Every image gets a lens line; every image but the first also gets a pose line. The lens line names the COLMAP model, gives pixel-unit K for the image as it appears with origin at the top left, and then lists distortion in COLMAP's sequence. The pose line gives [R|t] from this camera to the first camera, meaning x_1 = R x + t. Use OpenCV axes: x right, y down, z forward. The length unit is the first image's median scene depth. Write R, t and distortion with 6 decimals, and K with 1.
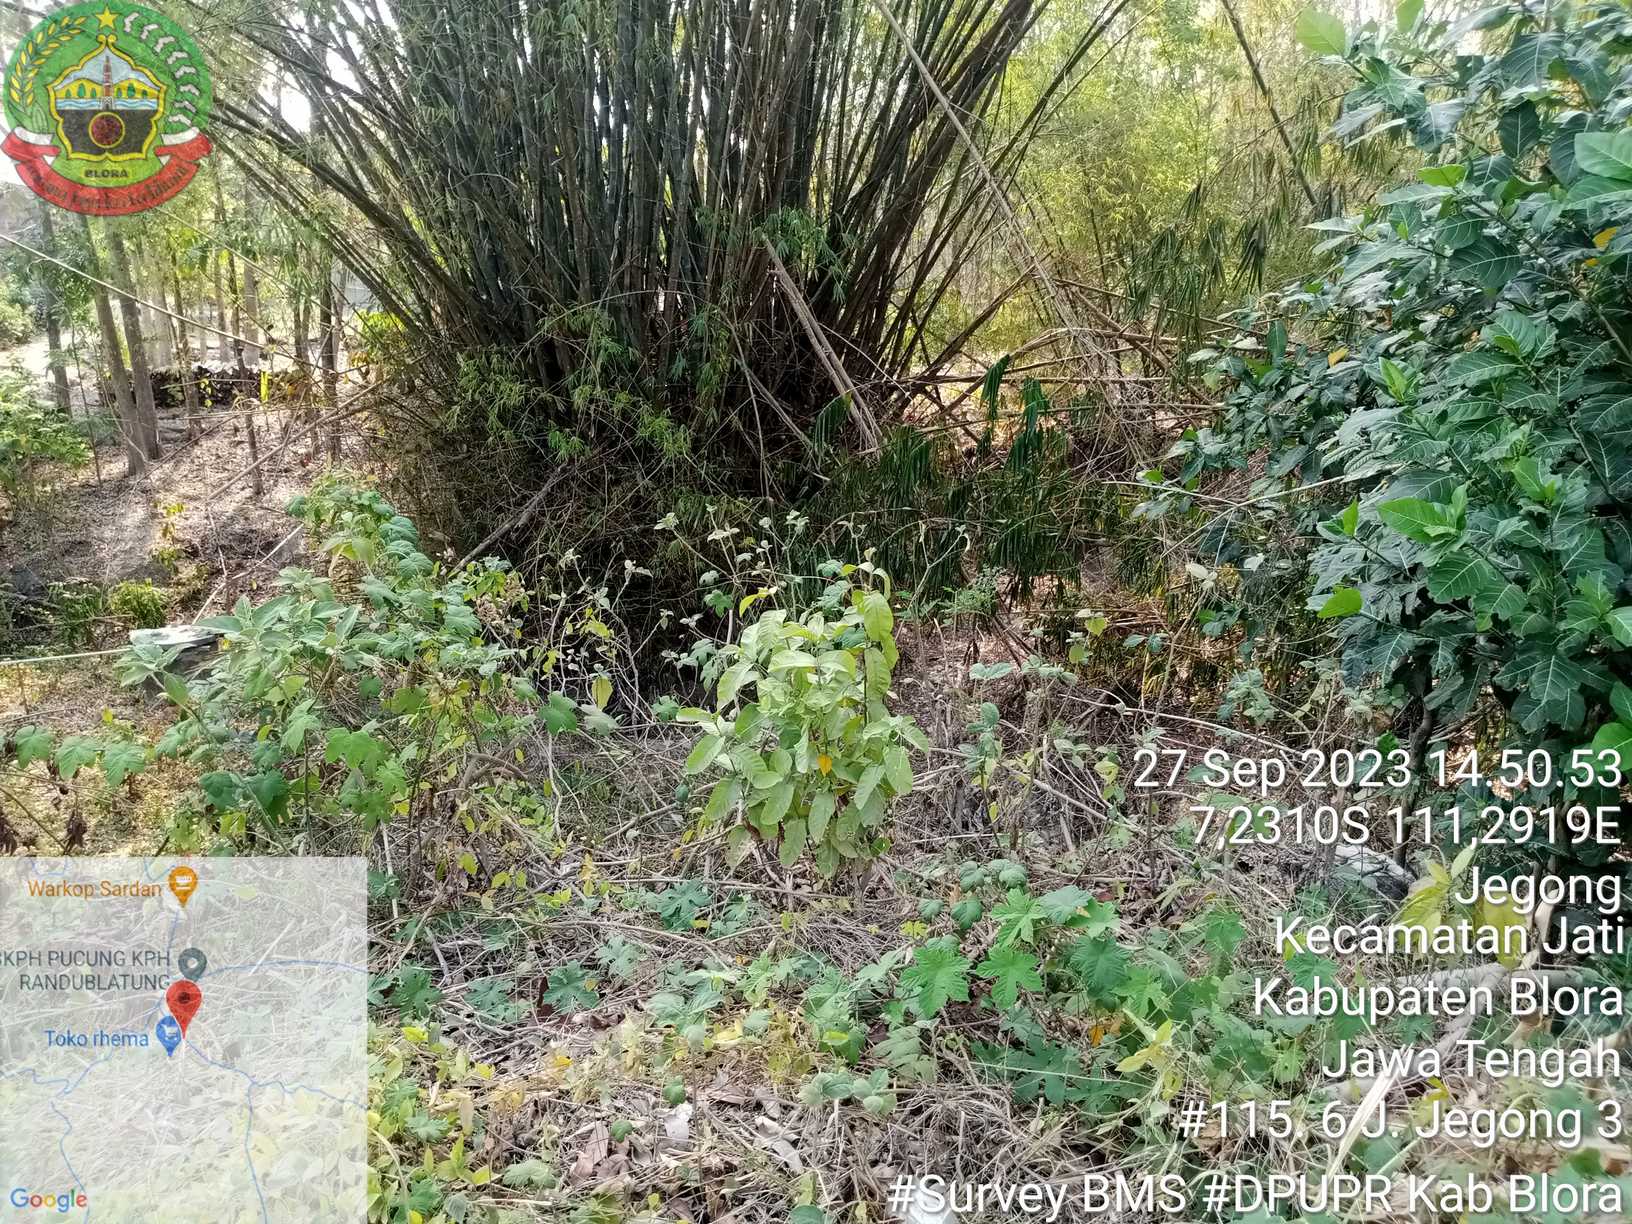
lens RADIAL K [[1244.7, 0, 818.9], [0, 1244.7, 603.2], [0, 0, 1]] dist [0.123689, -0.375348]
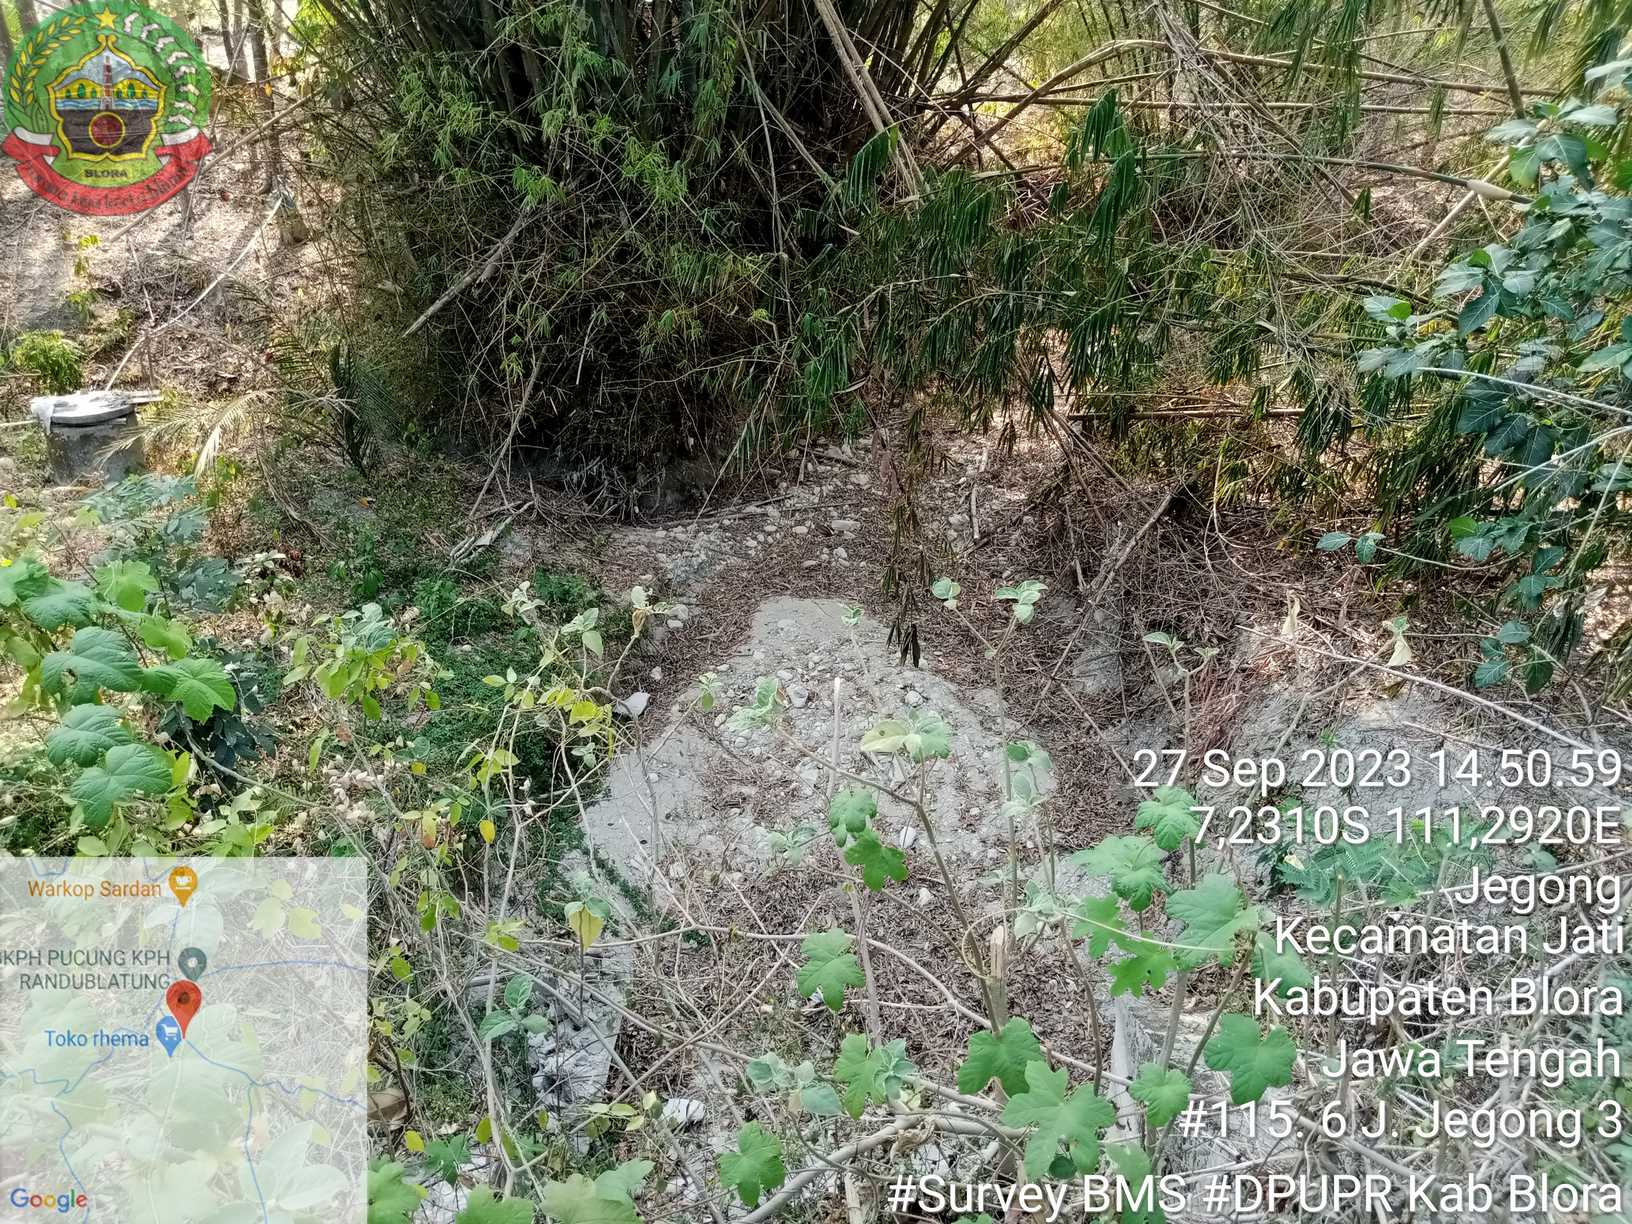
lens RADIAL K [[1277.2, 0, 813.4], [0, 1277.2, 604.5], [0, 0, 1]] dist [0.025101, -0.087894]
pose [[0.999764, 0.020193, 0.007951, -0.020028], [-0.021412, 0.977489, 0.209899, -0.033037], [-0.003534, -0.210020, 0.977691, 0.115080]]
